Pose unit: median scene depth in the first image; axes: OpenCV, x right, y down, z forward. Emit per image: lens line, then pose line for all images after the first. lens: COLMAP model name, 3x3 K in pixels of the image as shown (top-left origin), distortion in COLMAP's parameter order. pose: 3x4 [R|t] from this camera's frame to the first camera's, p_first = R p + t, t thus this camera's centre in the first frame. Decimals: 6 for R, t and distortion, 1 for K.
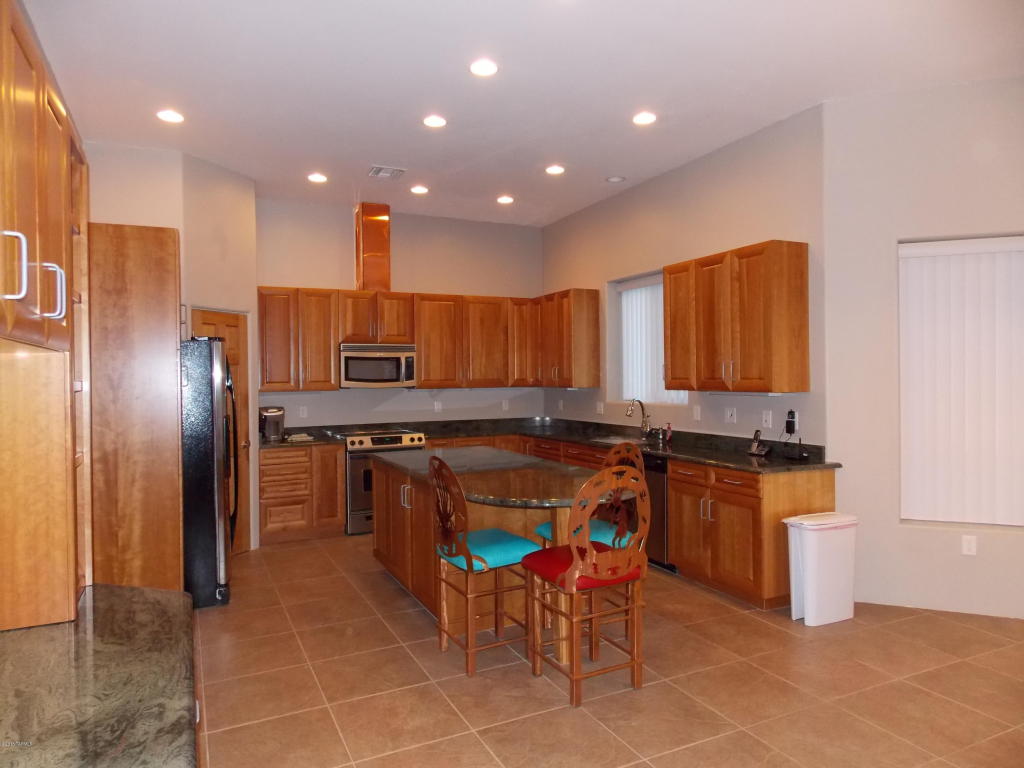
lens RADIAL K [[680.3, 0, 511.2], [0, 680.3, 373.3], [0, 0, 1]] dist [0.010383, -0.001496]
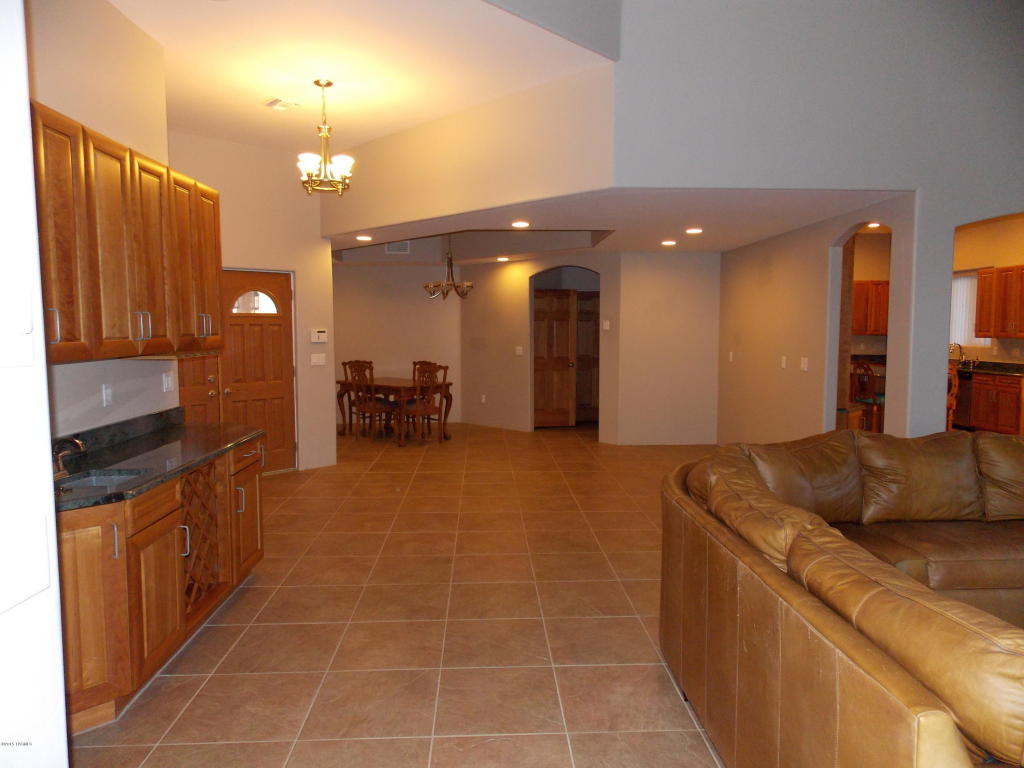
lens RADIAL K [[680.3, 0, 511.2], [0, 680.3, 373.3], [0, 0, 1]] dist [0.010383, -0.001496]
pose [[0.918845, 0.039718, -0.392614, -0.235174], [-0.011973, 0.997270, 0.072867, 0.001166], [0.394436, -0.062253, 0.916812, -1.429669]]
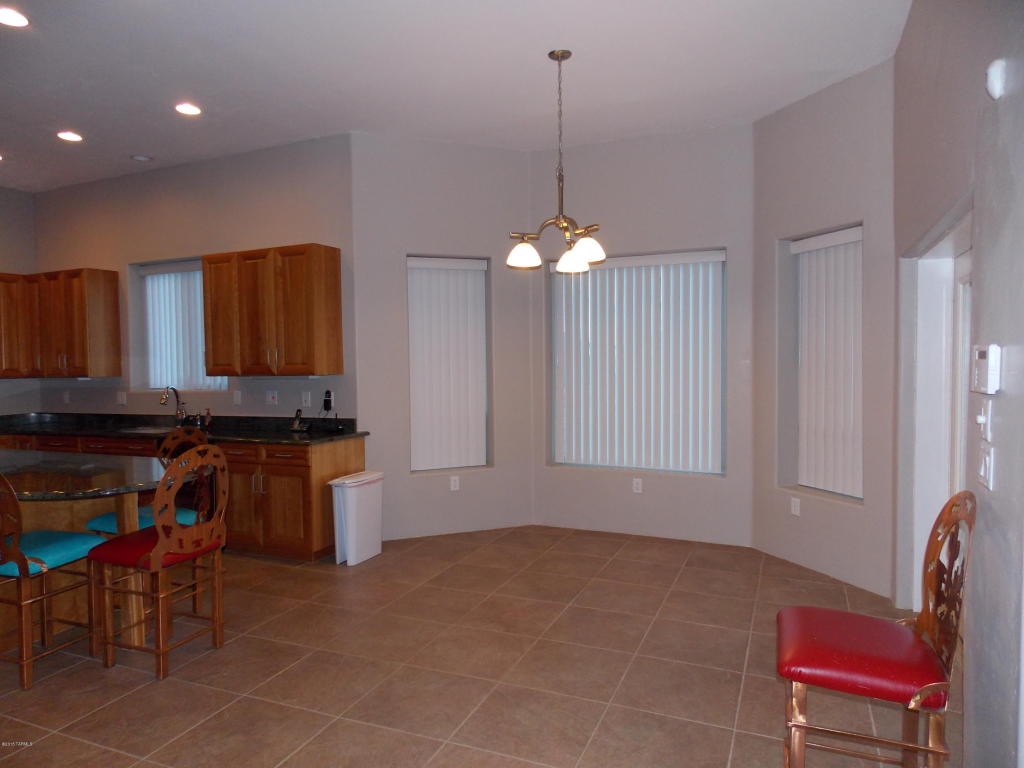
lens RADIAL K [[680.3, 0, 511.2], [0, 680.3, 373.3], [0, 0, 1]] dist [0.010383, -0.001496]
pose [[0.754857, -0.021339, 0.655542, -0.120604], [0.009972, 0.999728, 0.021060, 0.003522], [-0.655814, -0.009361, 0.754865, -0.090298]]
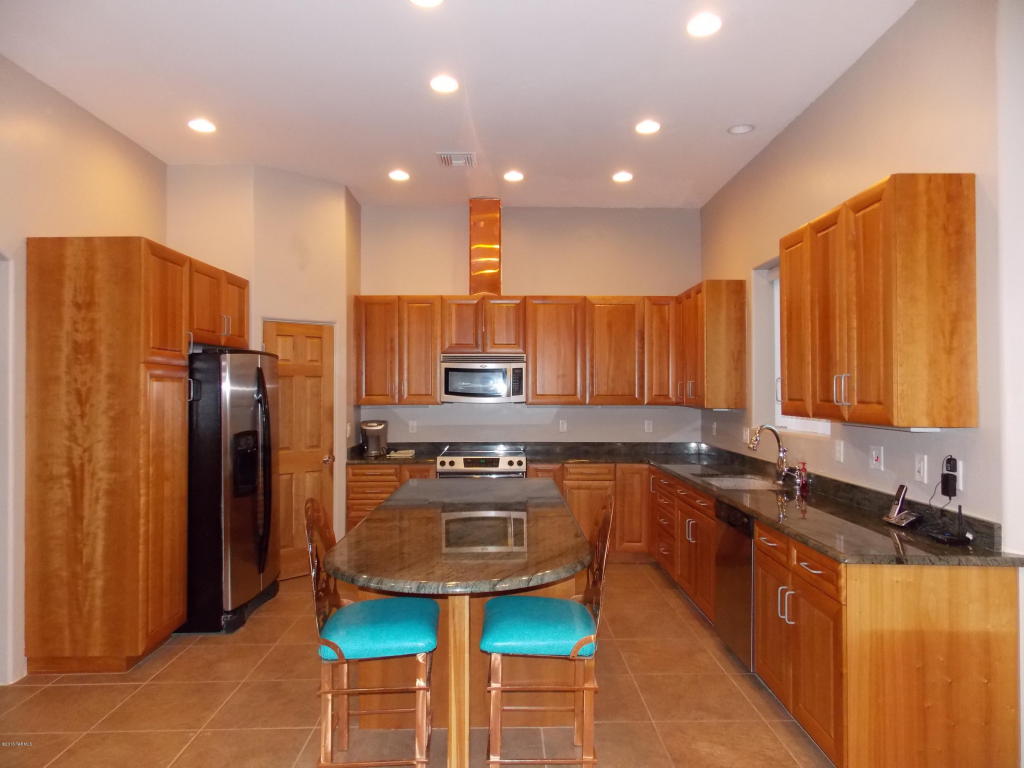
lens RADIAL K [[680.3, 0, 511.2], [0, 680.3, 373.3], [0, 0, 1]] dist [0.010383, -0.001496]
pose [[0.905616, -0.000138, -0.424099, 0.326207], [-0.005757, 0.999904, -0.012618, -0.009582], [0.424060, 0.013868, 0.905528, 0.300966]]
